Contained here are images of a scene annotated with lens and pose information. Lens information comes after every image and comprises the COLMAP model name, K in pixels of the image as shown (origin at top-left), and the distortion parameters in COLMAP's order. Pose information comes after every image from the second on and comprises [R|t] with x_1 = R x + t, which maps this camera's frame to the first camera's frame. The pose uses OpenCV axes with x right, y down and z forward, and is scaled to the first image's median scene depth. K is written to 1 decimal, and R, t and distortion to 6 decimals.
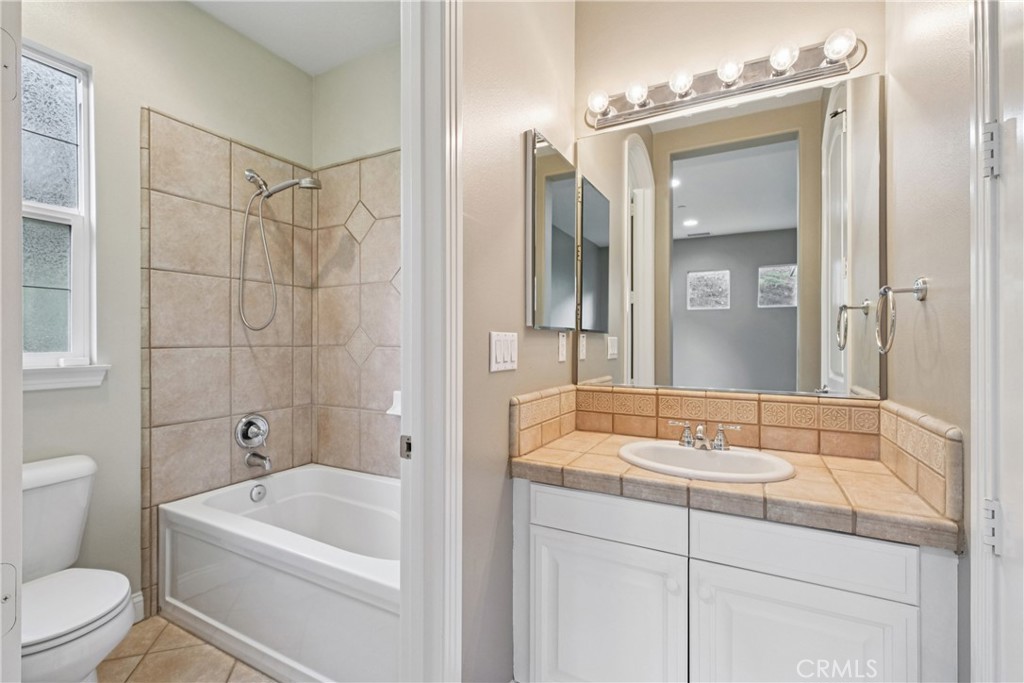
lens RADIAL K [[456.0, 0, 512.0], [0, 456.0, 341.5], [0, 0, 1]] dist [0.004035, -0.000148]
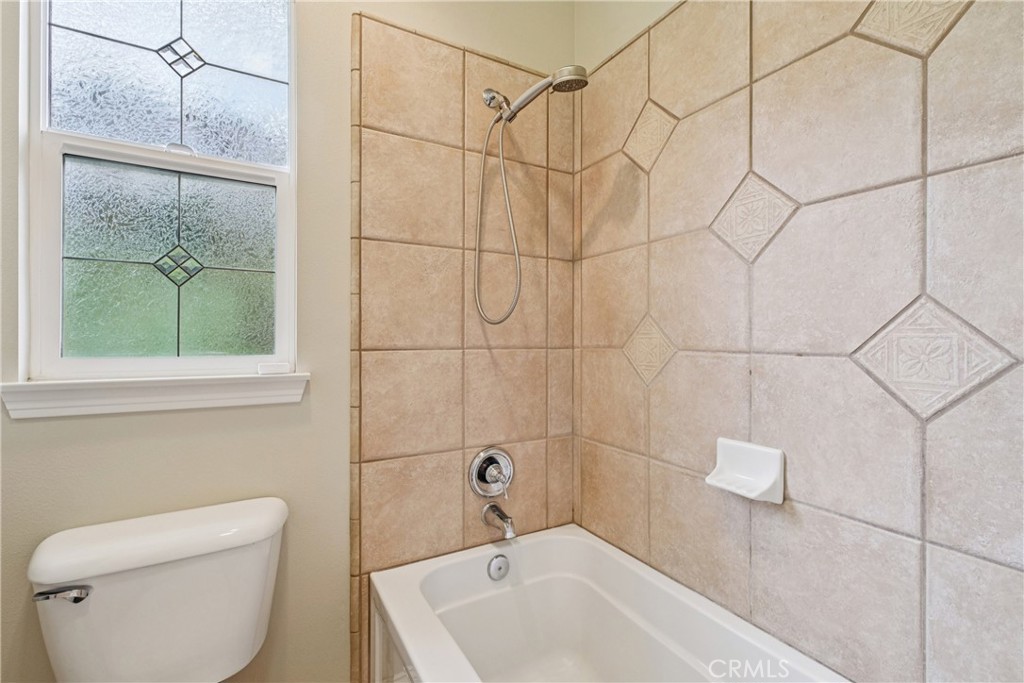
lens RADIAL K [[456.0, 0, 512.0], [0, 456.0, 341.5], [0, 0, 1]] dist [0.004035, -0.000148]
pose [[0.846707, 0.000496, -0.532060, -0.182082], [-0.000270, 1.000000, 0.000503, 0.000573], [0.532060, -0.000283, 0.846707, 0.442013]]
